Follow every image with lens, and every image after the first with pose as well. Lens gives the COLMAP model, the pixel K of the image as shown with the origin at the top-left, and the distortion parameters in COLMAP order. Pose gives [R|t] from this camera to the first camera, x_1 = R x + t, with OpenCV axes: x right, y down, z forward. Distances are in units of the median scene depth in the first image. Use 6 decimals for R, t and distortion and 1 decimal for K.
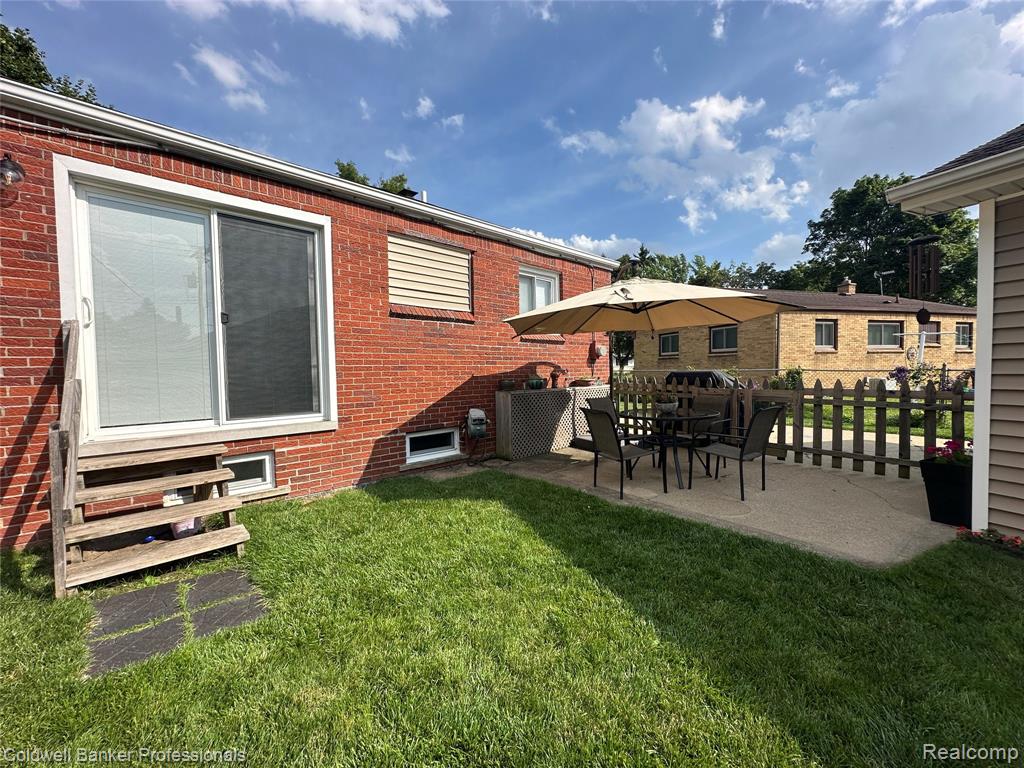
lens RADIAL K [[405.9, 0, 511.3], [0, 405.9, 384.9], [0, 0, 1]] dist [-0.005413, 0.000772]
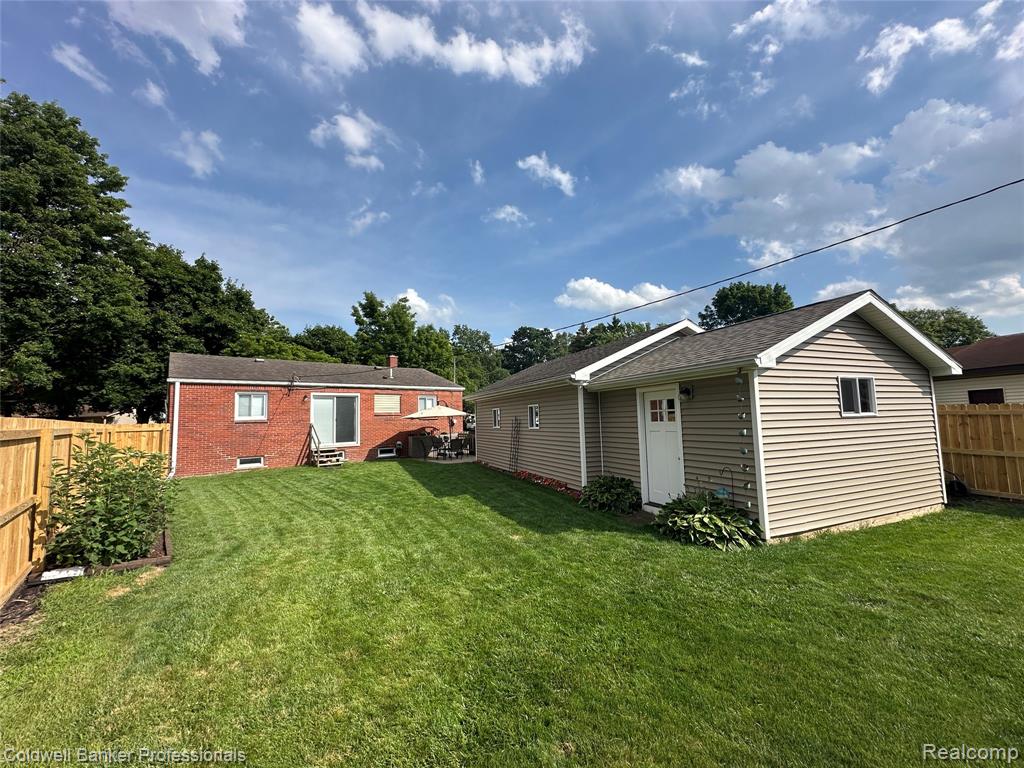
lens RADIAL K [[405.9, 0, 512.6], [0, 405.9, 383.1], [0, 0, 1]] dist [-0.005413, 0.000772]
pose [[0.998896, -0.015798, -0.044245, 1.062455], [0.010101, 0.991960, -0.126144, 0.011957], [0.045882, 0.125558, 0.991025, -2.499041]]
